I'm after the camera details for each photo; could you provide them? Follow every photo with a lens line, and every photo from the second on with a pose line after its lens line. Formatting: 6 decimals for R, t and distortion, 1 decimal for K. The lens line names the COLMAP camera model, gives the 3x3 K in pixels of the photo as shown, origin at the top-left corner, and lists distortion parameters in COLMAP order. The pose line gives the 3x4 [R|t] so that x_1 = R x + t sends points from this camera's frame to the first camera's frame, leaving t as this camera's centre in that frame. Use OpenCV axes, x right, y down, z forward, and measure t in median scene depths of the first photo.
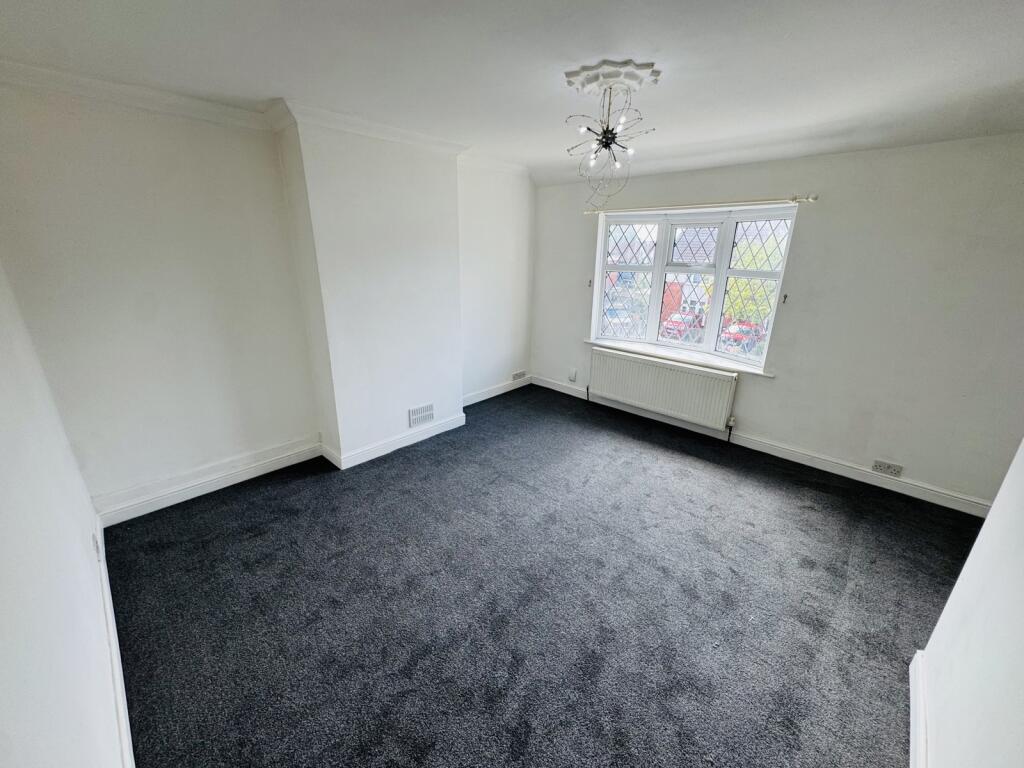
lens RADIAL K [[407.8, 0, 513.0], [0, 407.8, 385.5], [0, 0, 1]] dist [-0.003412, 0.000297]
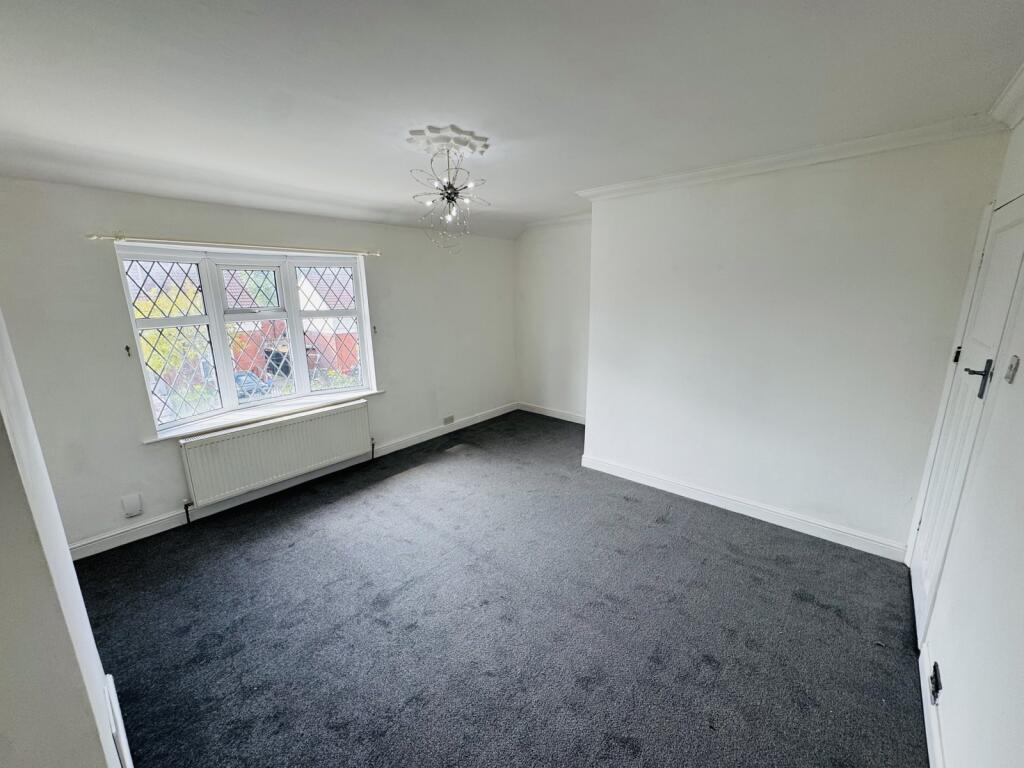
lens RADIAL K [[407.8, 0, 514.9], [0, 407.8, 383.2], [0, 0, 1]] dist [-0.003412, 0.000297]
pose [[-0.047325, -0.230047, 0.972028, -0.540080], [0.334050, 0.913443, 0.232446, -0.185937], [-0.941366, 0.335707, 0.033619, 0.540111]]
